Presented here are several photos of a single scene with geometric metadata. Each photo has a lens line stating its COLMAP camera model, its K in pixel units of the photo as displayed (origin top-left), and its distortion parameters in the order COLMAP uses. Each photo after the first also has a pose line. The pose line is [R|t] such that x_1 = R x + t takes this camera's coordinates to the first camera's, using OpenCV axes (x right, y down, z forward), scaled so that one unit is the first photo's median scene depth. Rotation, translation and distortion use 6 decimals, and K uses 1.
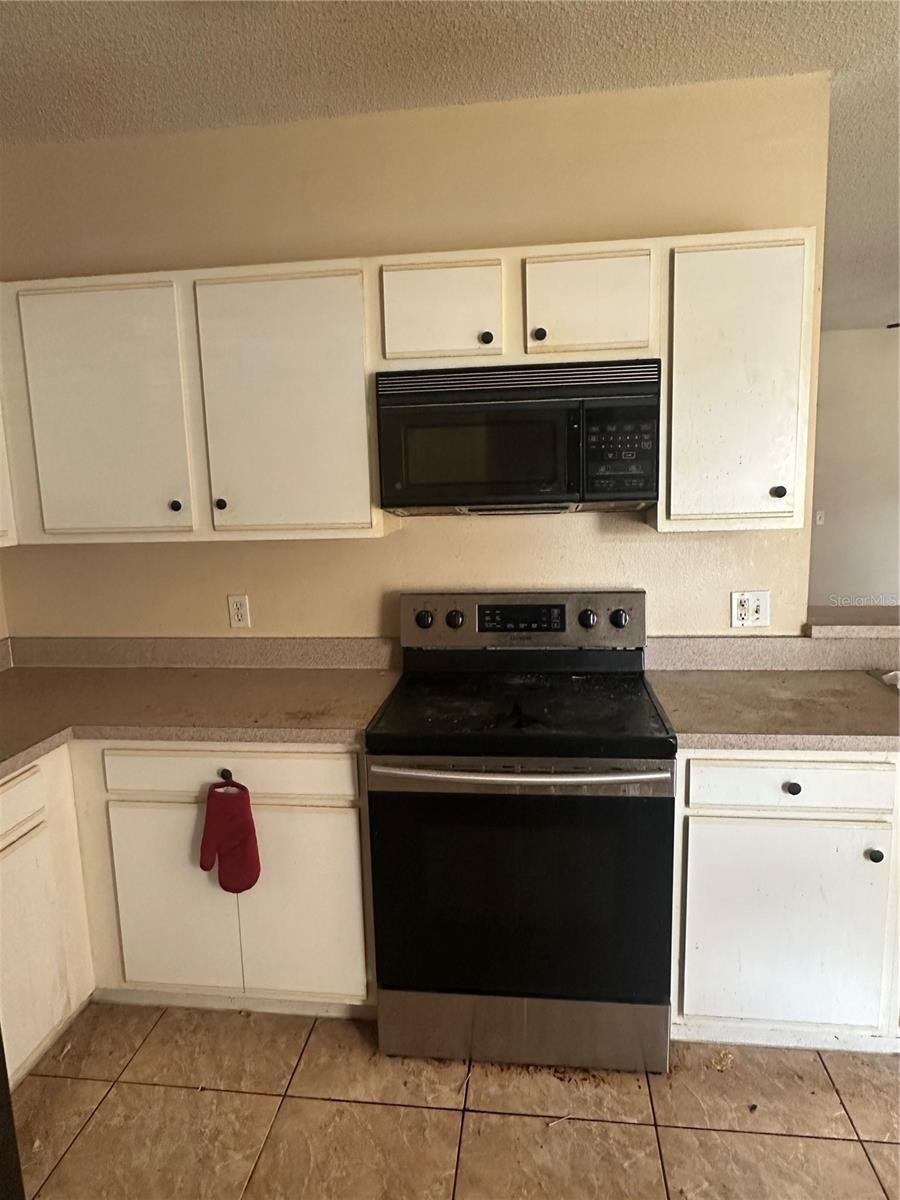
lens RADIAL K [[764.8, 0, 447.1], [0, 764.8, 595.1], [0, 0, 1]] dist [-0.011212, 0.004735]
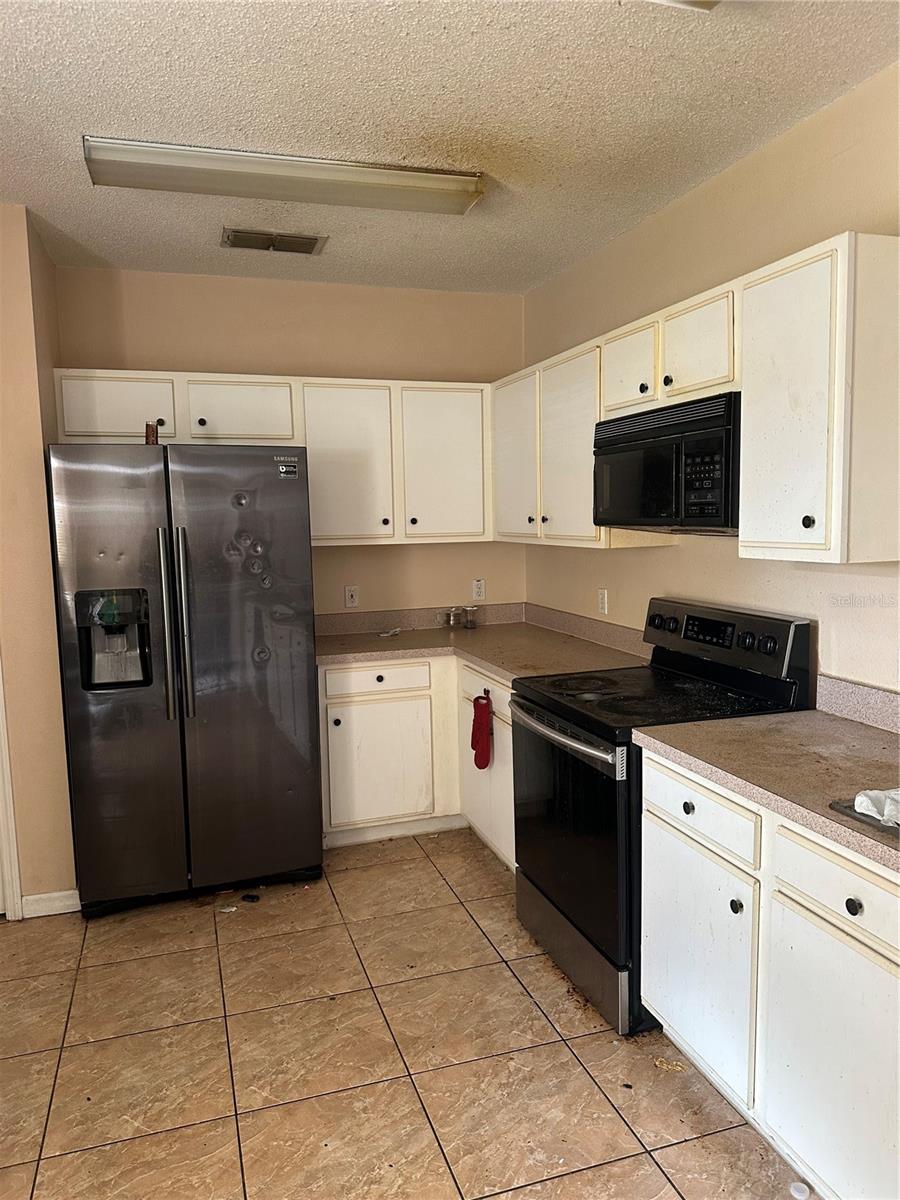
lens RADIAL K [[851.1, 0, 446.9], [0, 851.1, 597.9], [0, 0, 1]] dist [0.011293, 0.000236]
pose [[0.420649, 0.111549, -0.900340, 1.180932], [-0.129494, 0.989633, 0.062111, -0.051010], [0.897934, 0.090461, 0.430733, 0.167118]]
